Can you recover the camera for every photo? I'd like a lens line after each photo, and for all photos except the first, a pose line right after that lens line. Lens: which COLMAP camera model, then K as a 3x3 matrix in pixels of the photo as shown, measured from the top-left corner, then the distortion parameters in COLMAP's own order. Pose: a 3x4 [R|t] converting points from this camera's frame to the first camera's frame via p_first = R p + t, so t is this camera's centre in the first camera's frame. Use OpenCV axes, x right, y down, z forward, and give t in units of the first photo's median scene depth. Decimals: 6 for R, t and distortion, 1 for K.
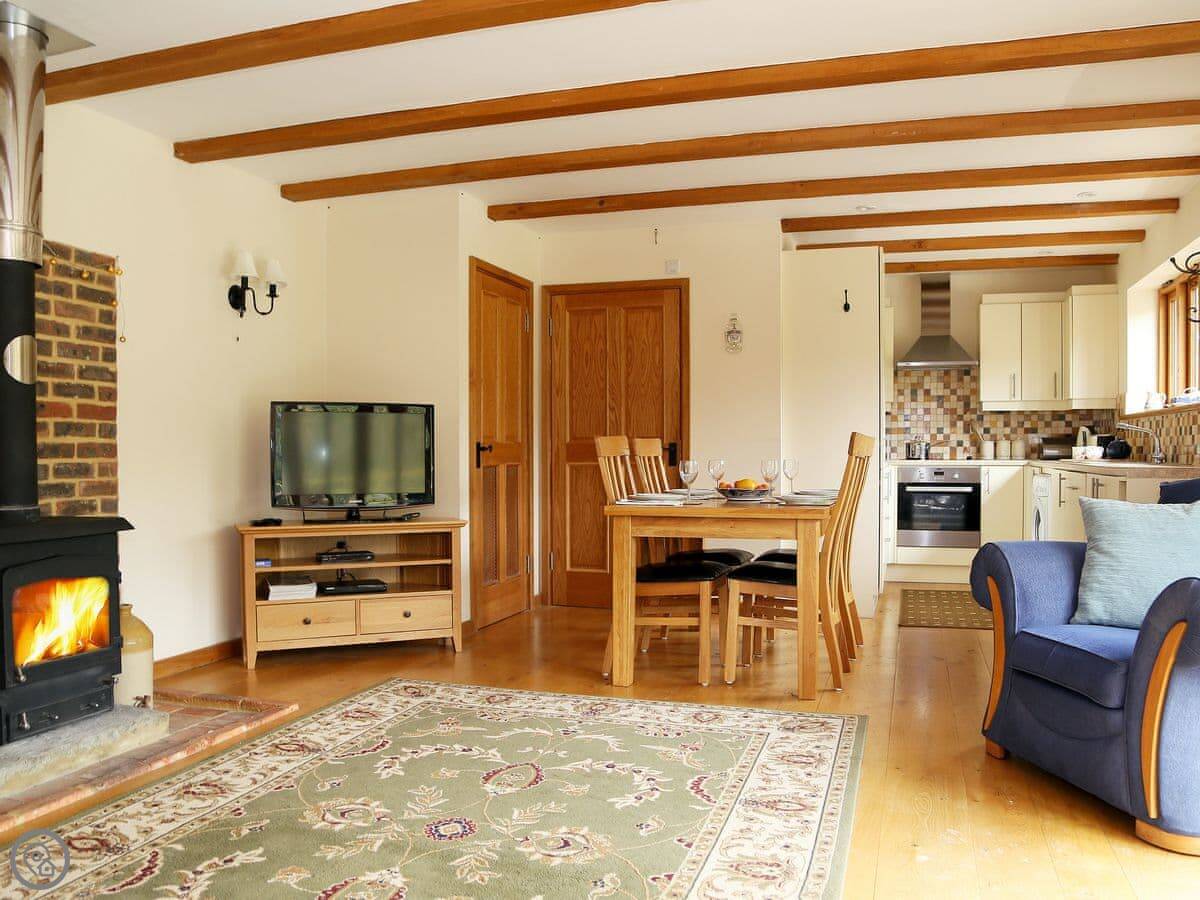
lens RADIAL K [[954.4, 0, 602.3], [0, 954.4, 493.0], [0, 0, 1]] dist [-0.137157, 0.085372]
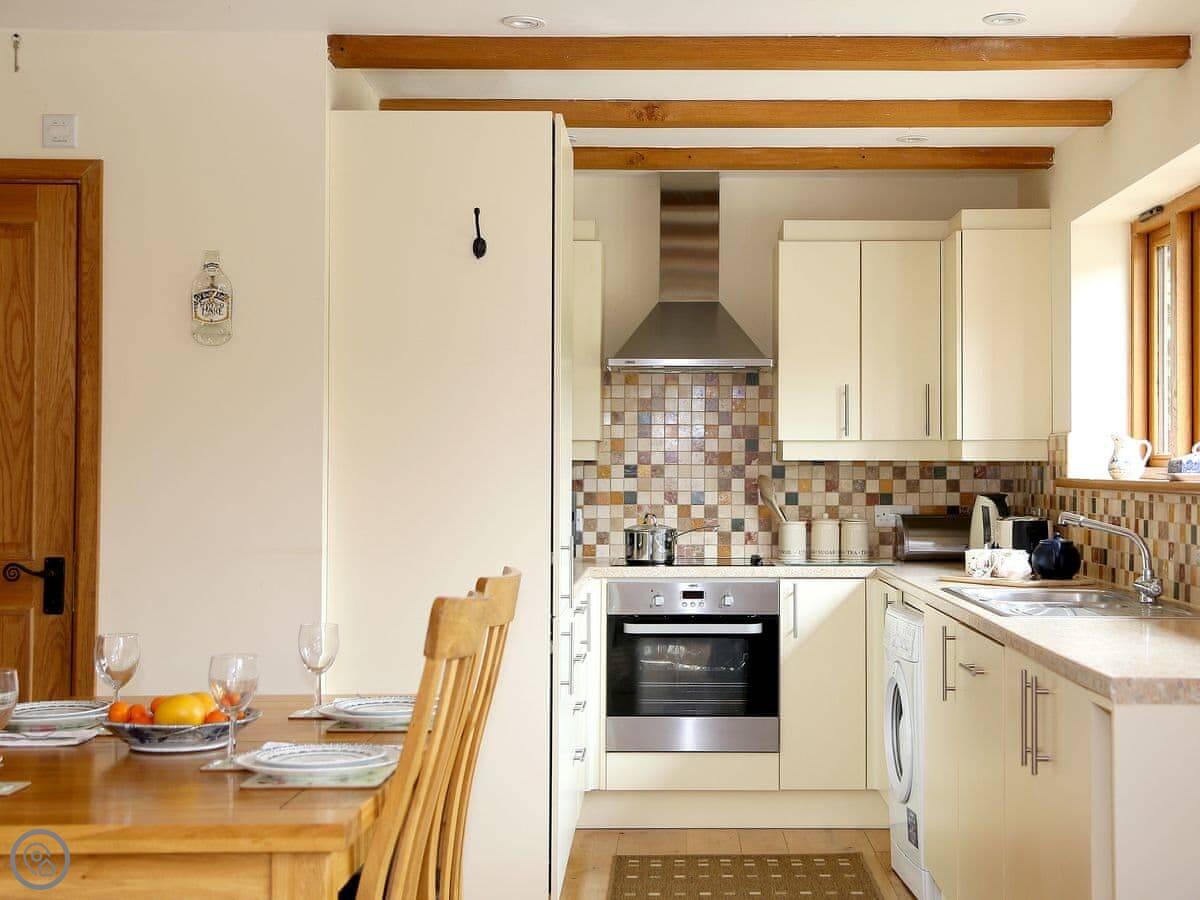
lens RADIAL K [[1656.0, 0, 600.0], [0, 1656.0, 420.0], [0, 0, 1]] dist [0.009979, 0.020498]
pose [[0.964190, 0.016372, 0.264708, 0.112479], [0.000187, 0.998051, -0.062409, -0.069434], [-0.265214, 0.060224, 0.962307, 0.253330]]
